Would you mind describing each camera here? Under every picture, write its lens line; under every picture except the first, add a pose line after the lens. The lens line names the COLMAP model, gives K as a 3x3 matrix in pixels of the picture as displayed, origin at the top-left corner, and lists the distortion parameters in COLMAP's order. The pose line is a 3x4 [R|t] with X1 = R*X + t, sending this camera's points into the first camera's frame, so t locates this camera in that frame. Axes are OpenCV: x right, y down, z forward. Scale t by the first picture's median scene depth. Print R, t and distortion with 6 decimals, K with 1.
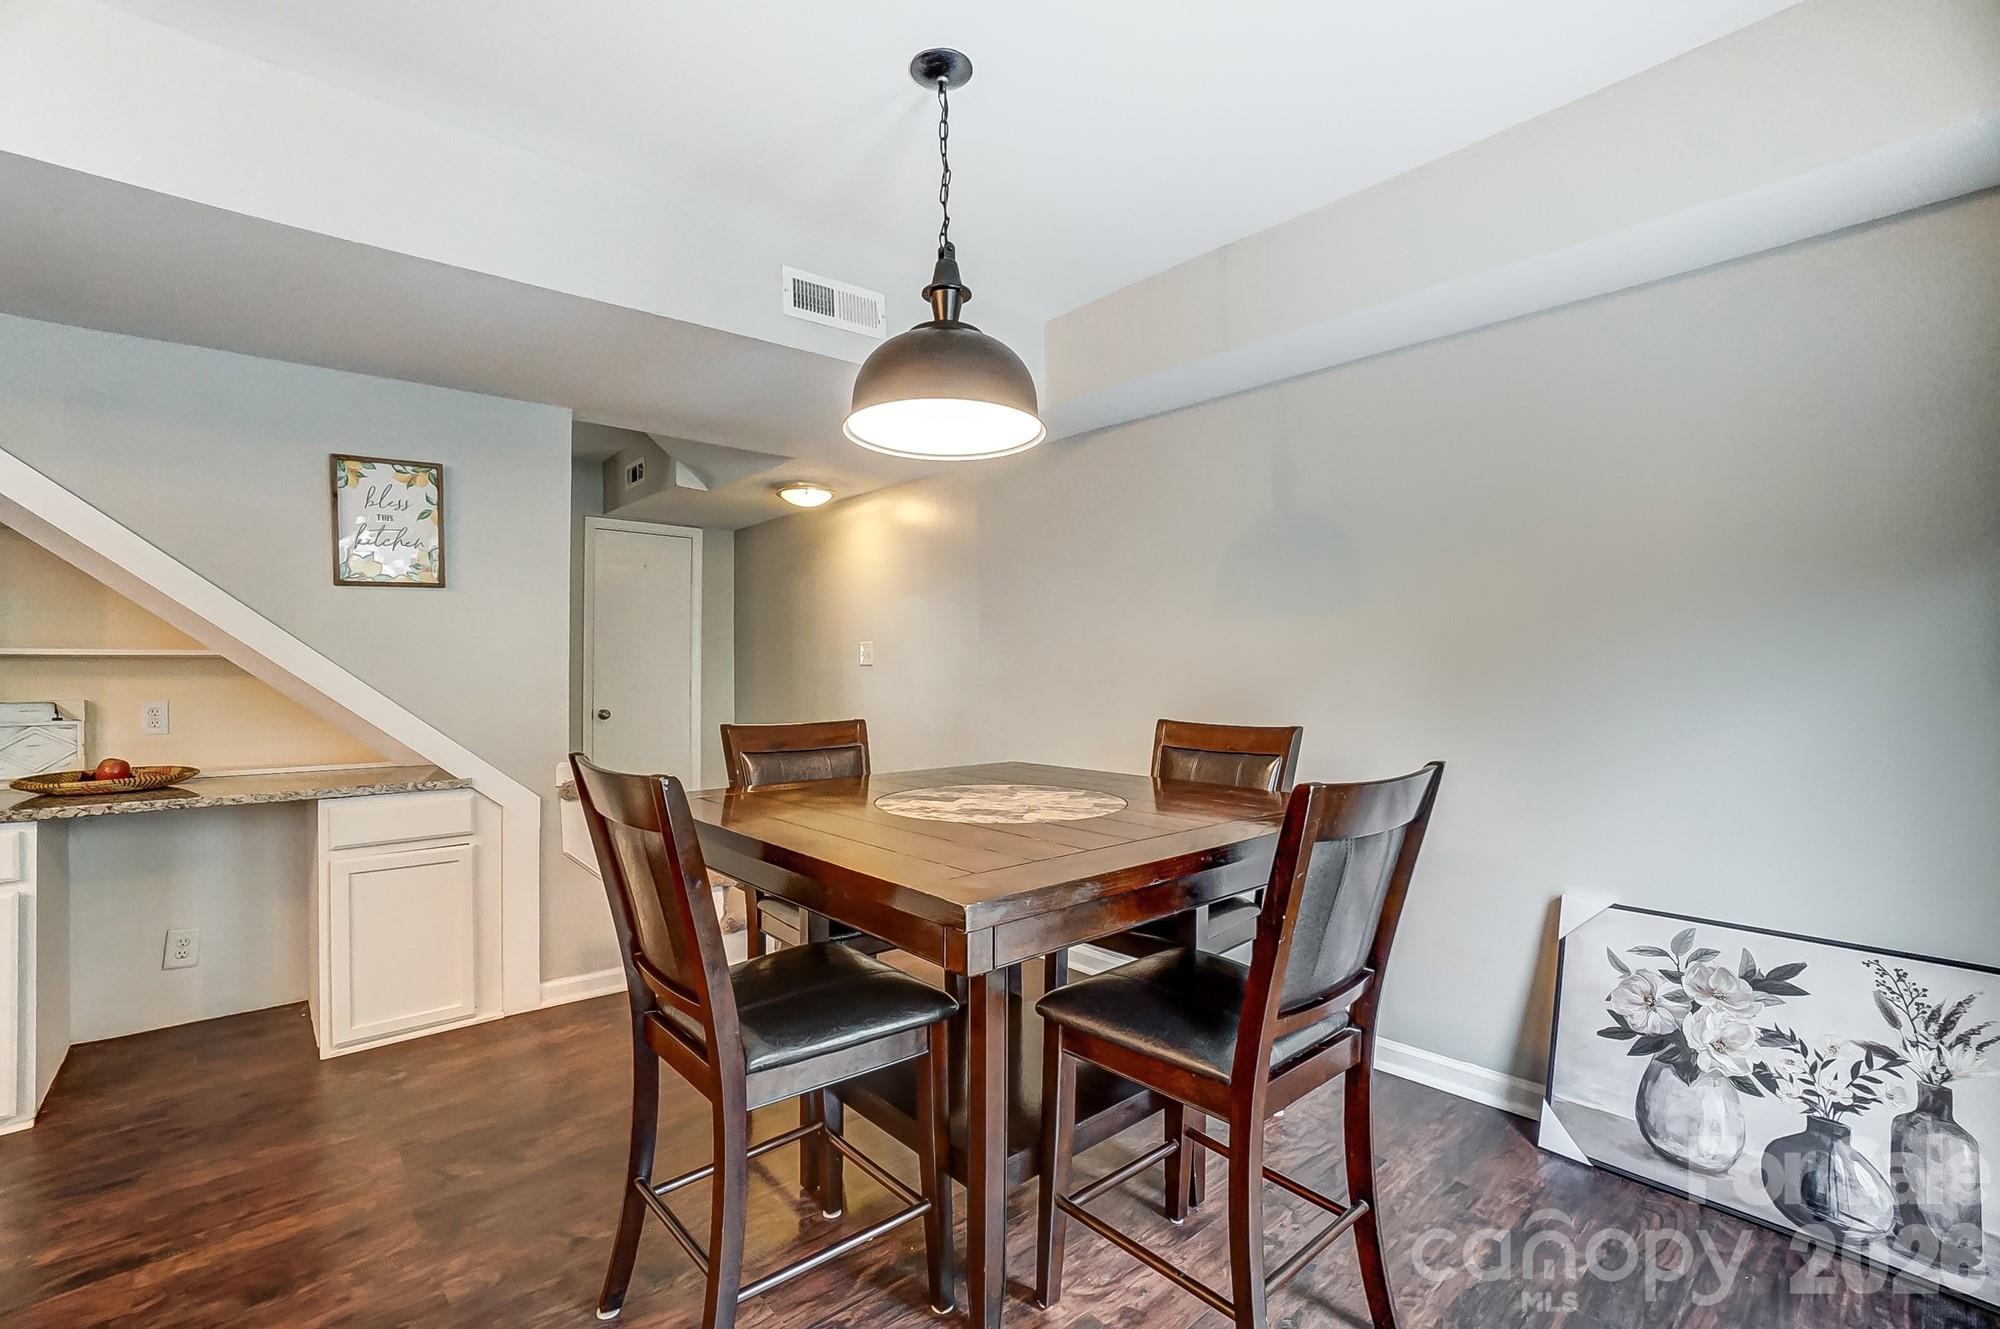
lens RADIAL K [[878.5, 0, 1000.0], [0, 878.5, 664.5], [0, 0, 1]] dist [-0.028815, 0.000298]
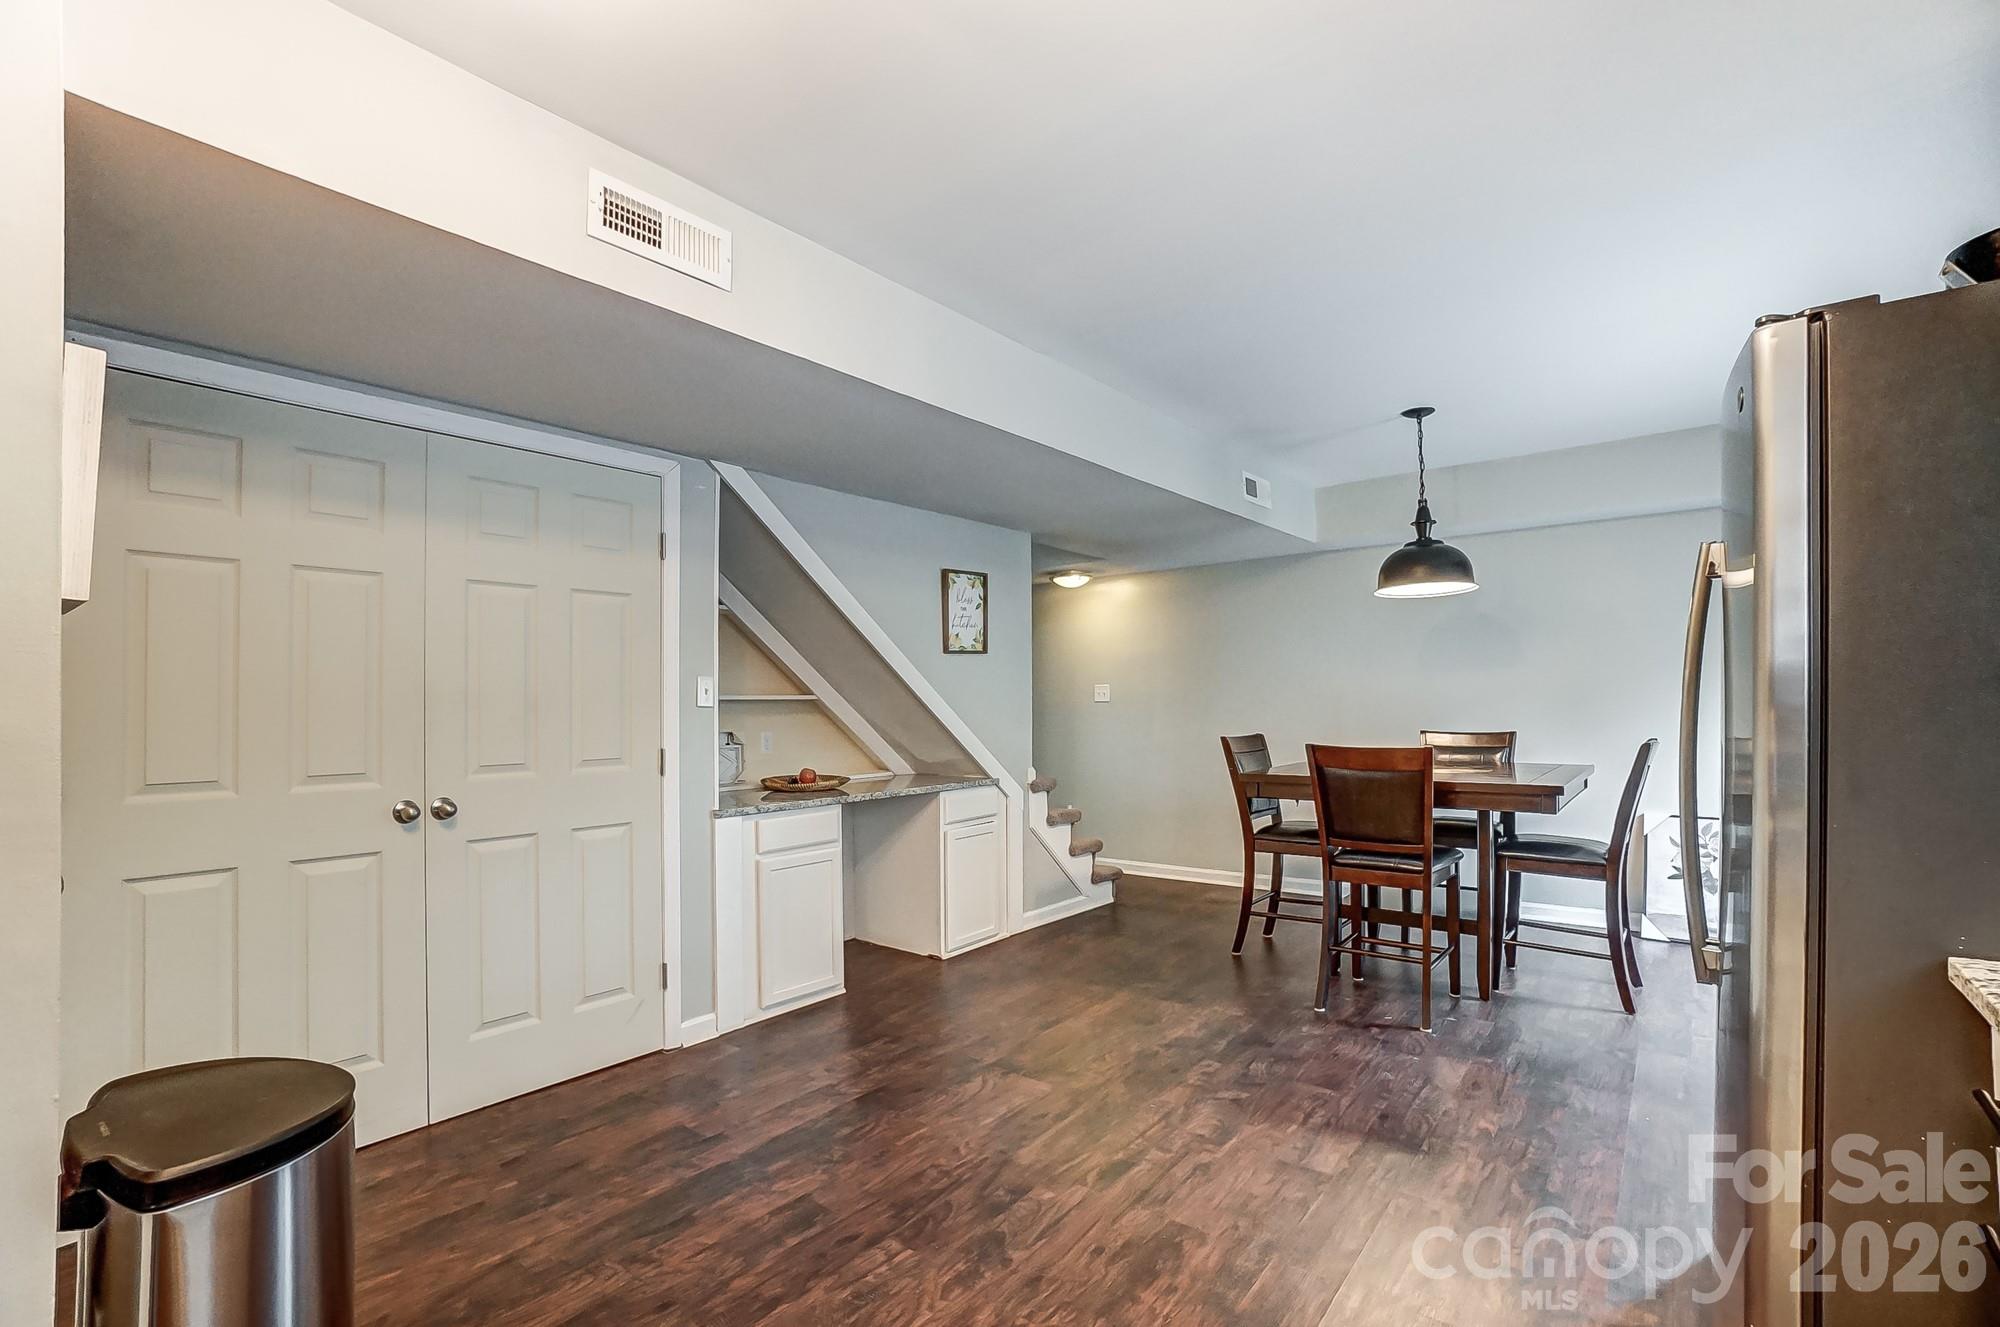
lens RADIAL K [[888.2, 0, 985.3], [0, 888.2, 690.7], [0, 0, 1]] dist [-0.063572, 0.020492]
pose [[0.987060, -0.004121, 0.160297, -0.918299], [0.005913, 0.999925, -0.010708, -0.005546], [-0.160241, 0.011517, 0.987011, -0.568400]]
